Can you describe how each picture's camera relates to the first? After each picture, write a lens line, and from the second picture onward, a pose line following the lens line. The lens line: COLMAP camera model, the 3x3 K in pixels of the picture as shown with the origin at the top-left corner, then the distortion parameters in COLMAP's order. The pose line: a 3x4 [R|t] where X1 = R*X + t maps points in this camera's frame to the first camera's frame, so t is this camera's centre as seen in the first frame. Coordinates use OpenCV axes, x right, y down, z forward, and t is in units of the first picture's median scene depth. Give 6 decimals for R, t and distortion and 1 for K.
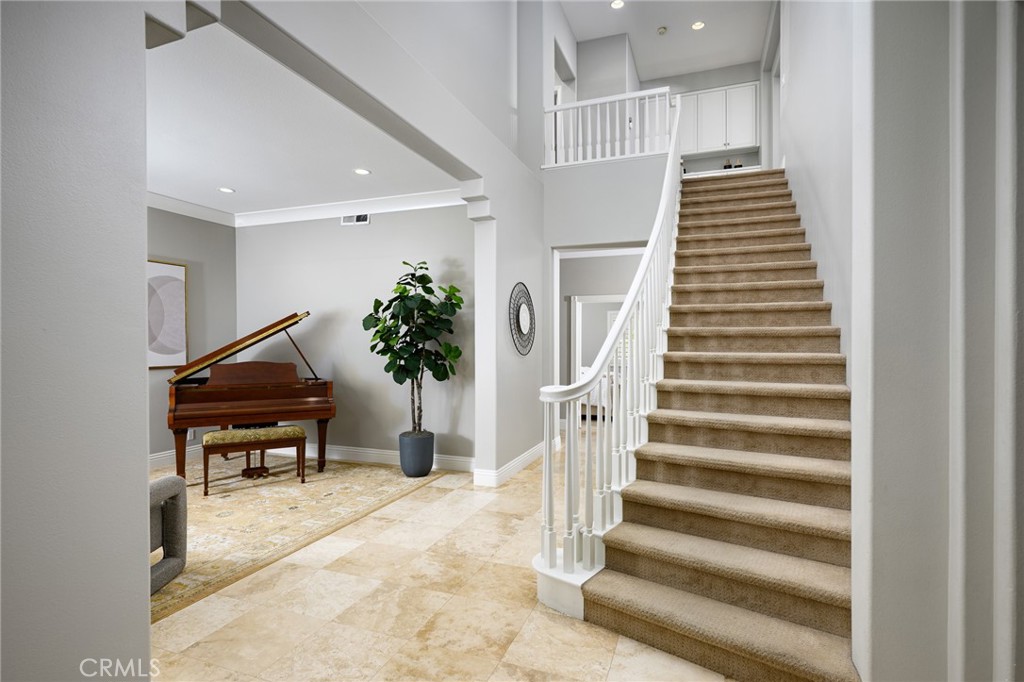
lens RADIAL K [[518.8, 0, 509.8], [0, 518.8, 342.3], [0, 0, 1]] dist [0.000200, 0.000258]
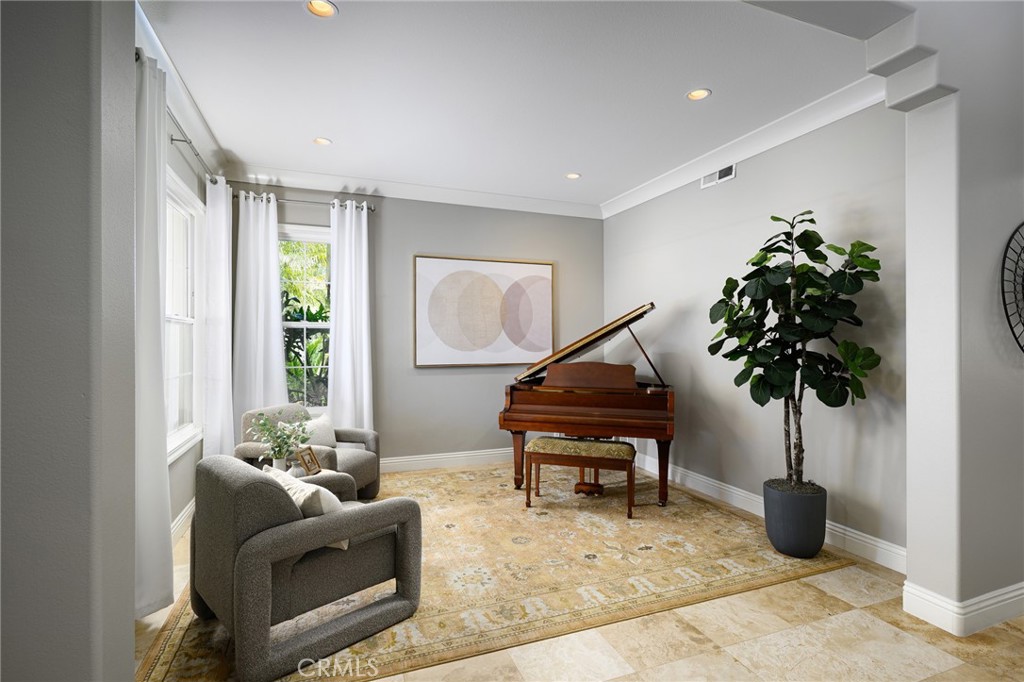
lens RADIAL K [[489.1, 0, 510.7], [0, 489.1, 339.4], [0, 0, 1]] dist [0.002993, 0.000591]
pose [[0.667301, 0.000637, -0.744787, 0.034960], [-0.001577, 0.999999, -0.000557, -0.000526], [0.744786, 0.001547, 0.667302, 0.358114]]
